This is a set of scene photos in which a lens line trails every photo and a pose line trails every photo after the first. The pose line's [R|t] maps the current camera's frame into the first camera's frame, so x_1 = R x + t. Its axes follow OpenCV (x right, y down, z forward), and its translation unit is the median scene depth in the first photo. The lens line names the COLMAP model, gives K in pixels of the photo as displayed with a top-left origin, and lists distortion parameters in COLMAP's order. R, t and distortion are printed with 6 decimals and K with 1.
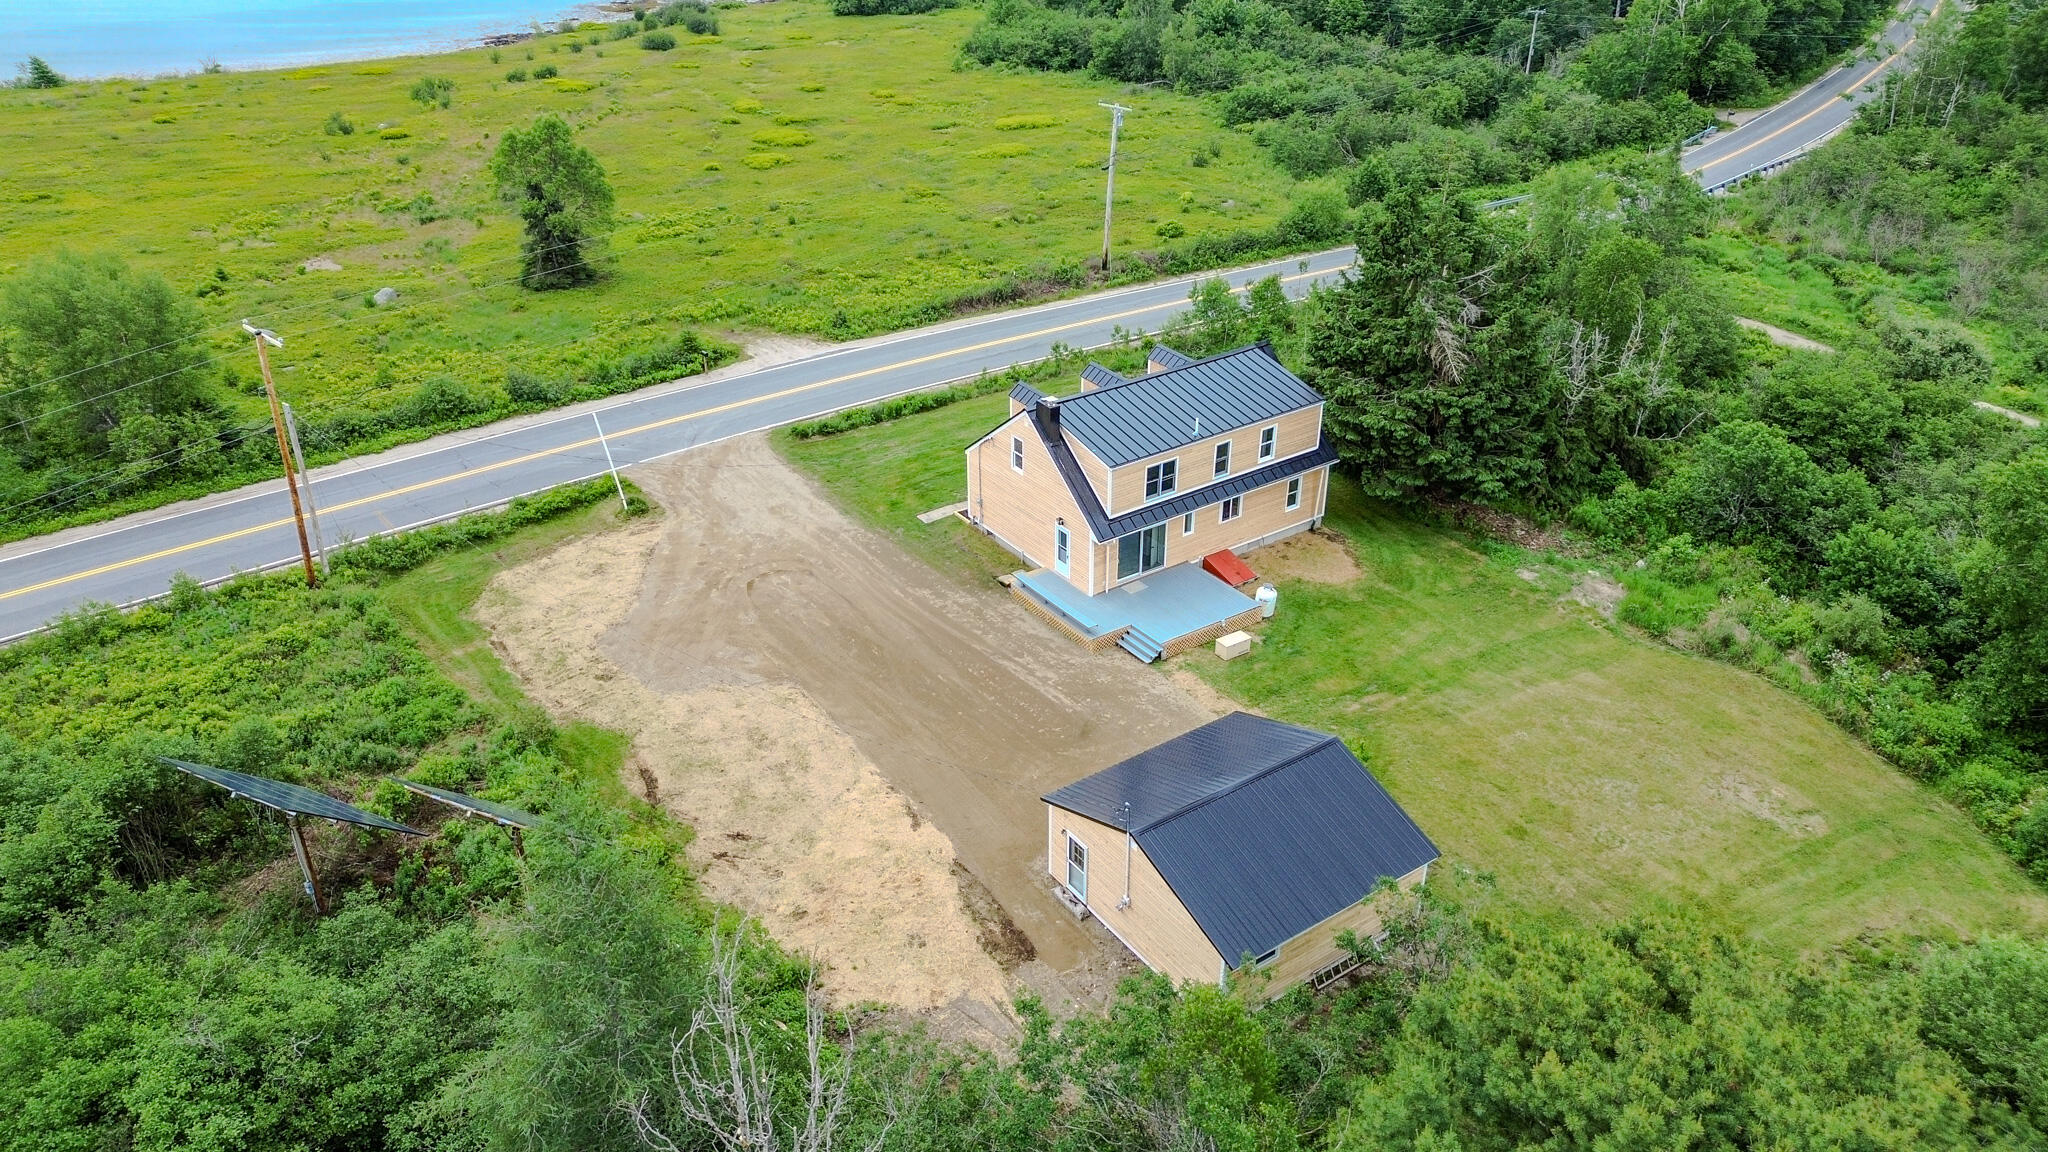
lens RADIAL K [[1451.6, 0, 1031.7], [0, 1451.6, 575.3], [0, 0, 1]] dist [0.071529, -0.071131]
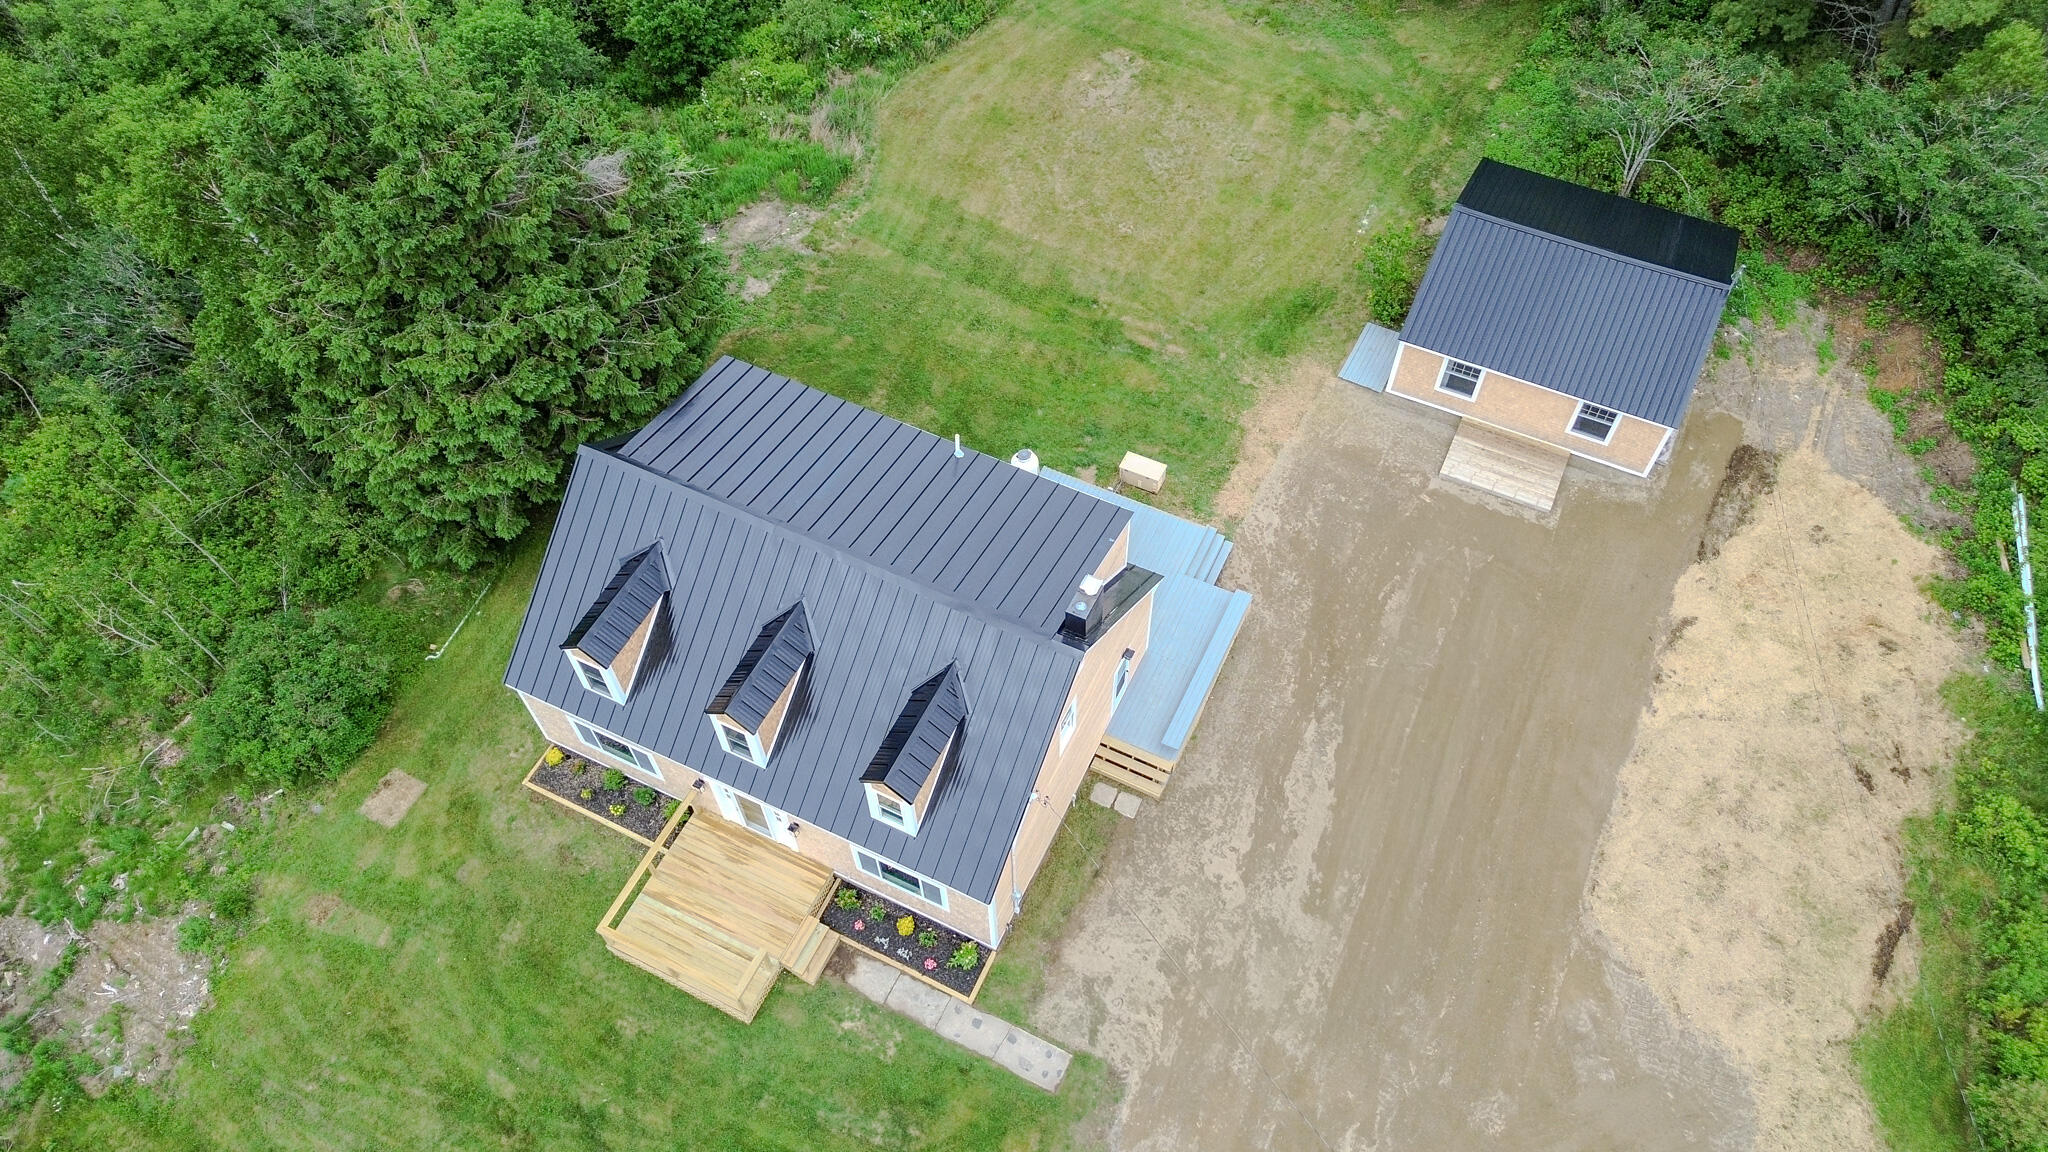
lens RADIAL K [[1451.6, 0, 1031.8], [0, 1451.6, 575.4], [0, 0, 1]] dist [0.071529, -0.071131]
pose [[-0.488088, -0.723489, 0.488195, -0.215343], [0.440165, 0.278963, 0.853484, -0.541574], [-0.753674, 0.631461, 0.182295, 0.826945]]
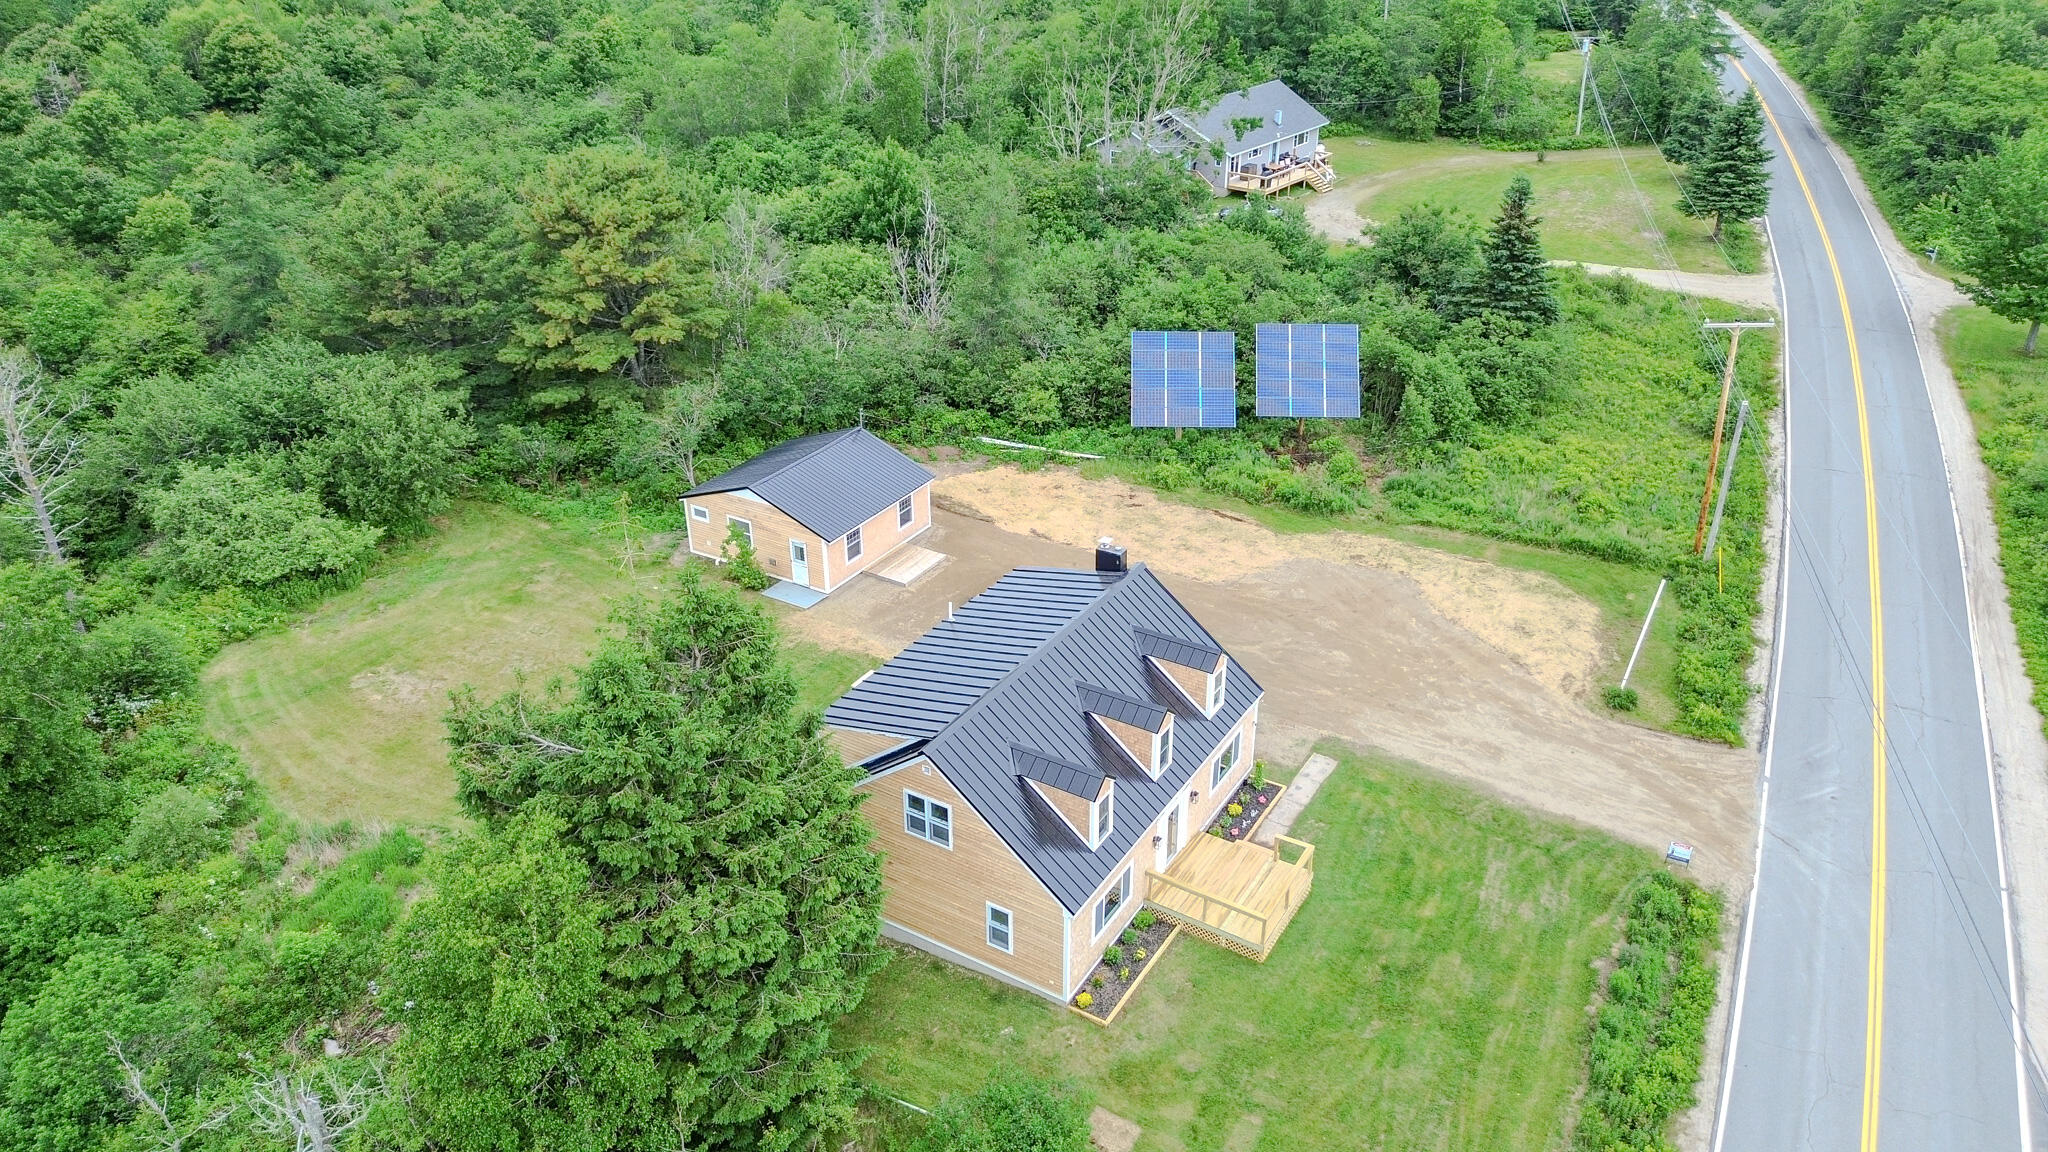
lens RADIAL K [[1451.6, 0, 1026.0], [0, 1451.6, 565.9], [0, 0, 1]] dist [0.071529, -0.071131]
pose [[-0.914302, 0.190484, -0.357445, 0.335899], [-0.198178, 0.559266, 0.804951, -0.724365], [0.353237, 0.806807, -0.473588, 1.271320]]
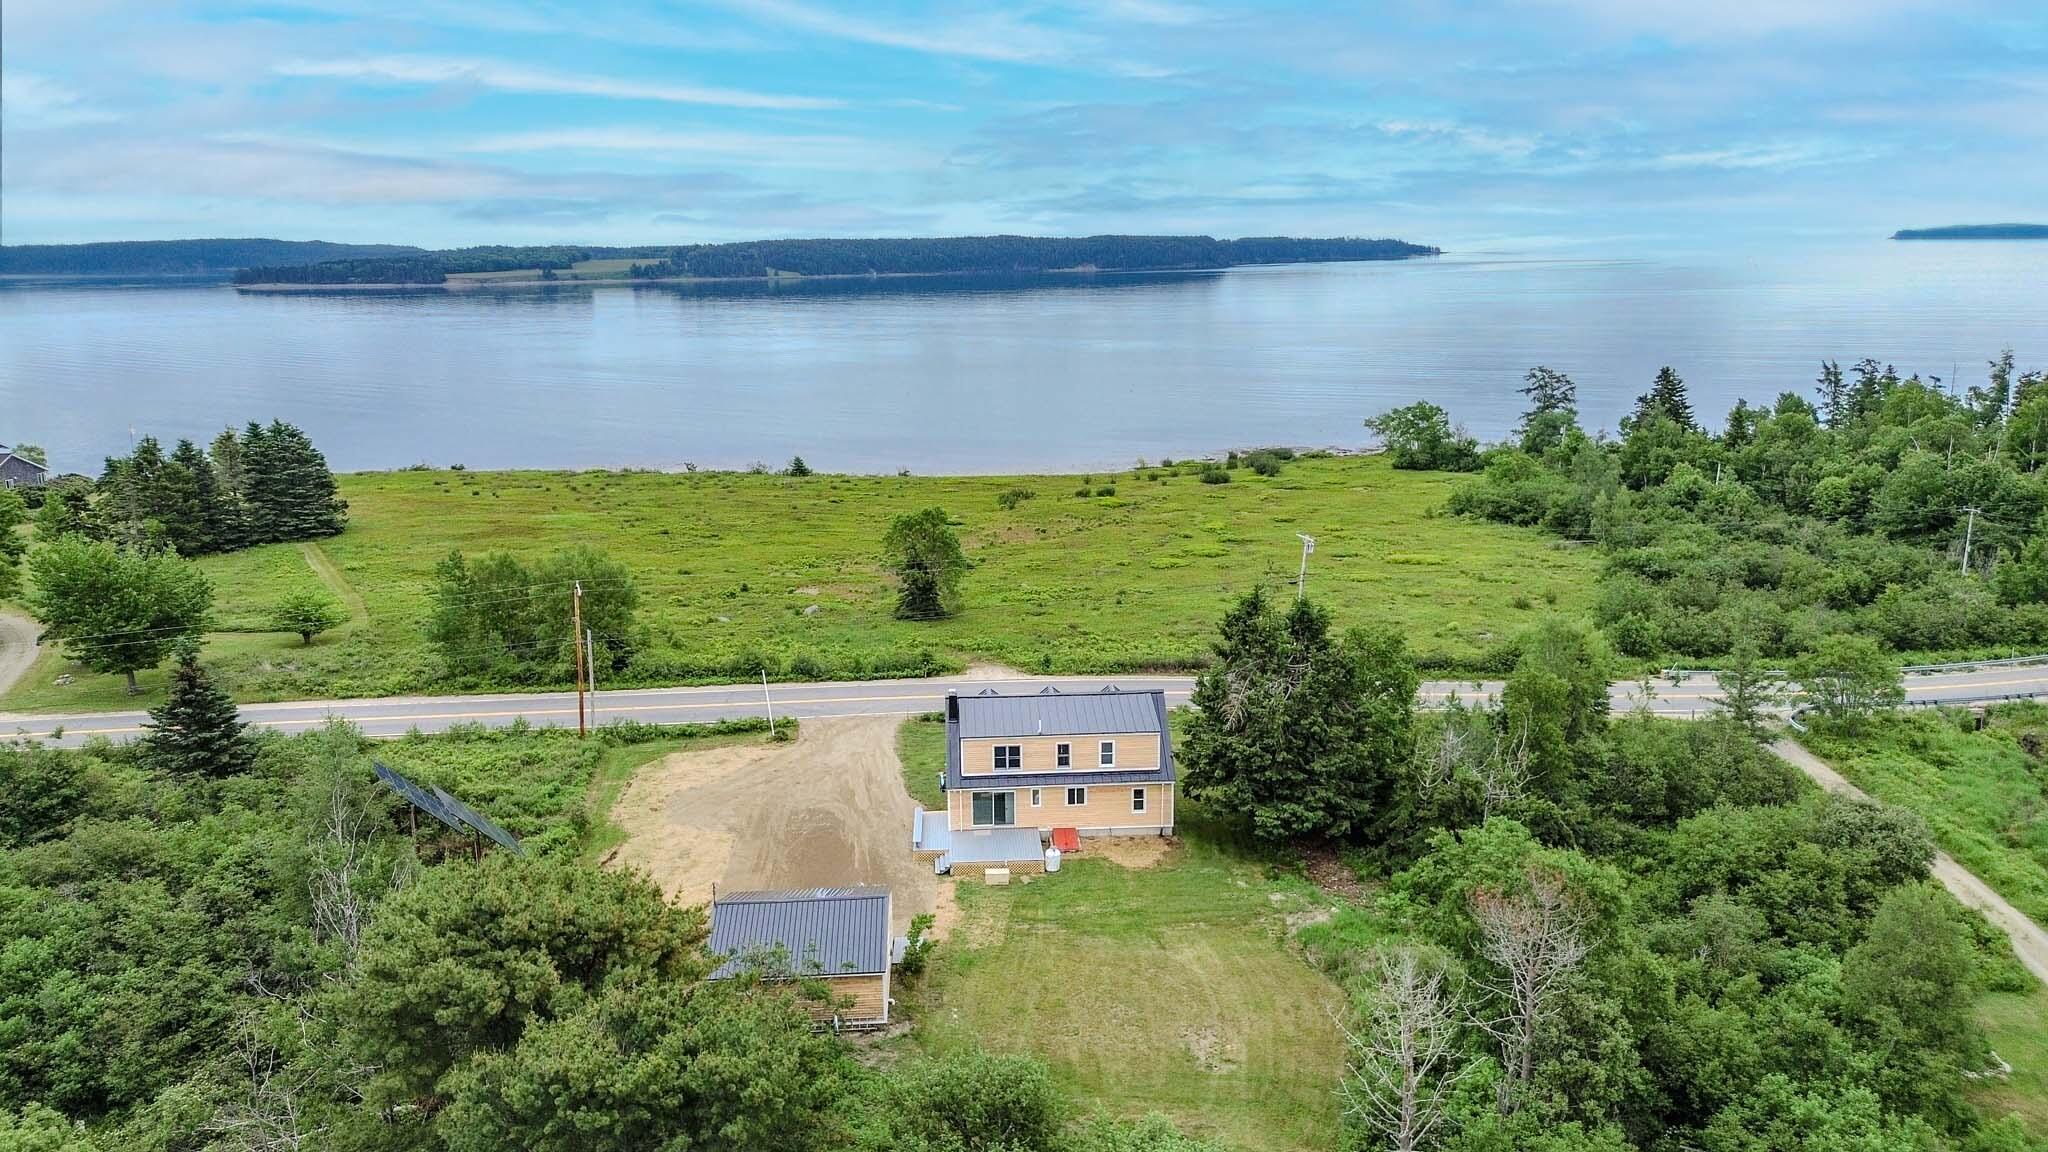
lens RADIAL K [[1451.6, 0, 1039.0], [0, 1451.6, 590.3], [0, 0, 1]] dist [0.071529, -0.071131]
pose [[0.855033, 0.113361, -0.506032, 0.748908], [-0.248346, 0.946149, -0.207671, 0.060507], [0.455240, 0.303237, 0.837140, -0.208861]]
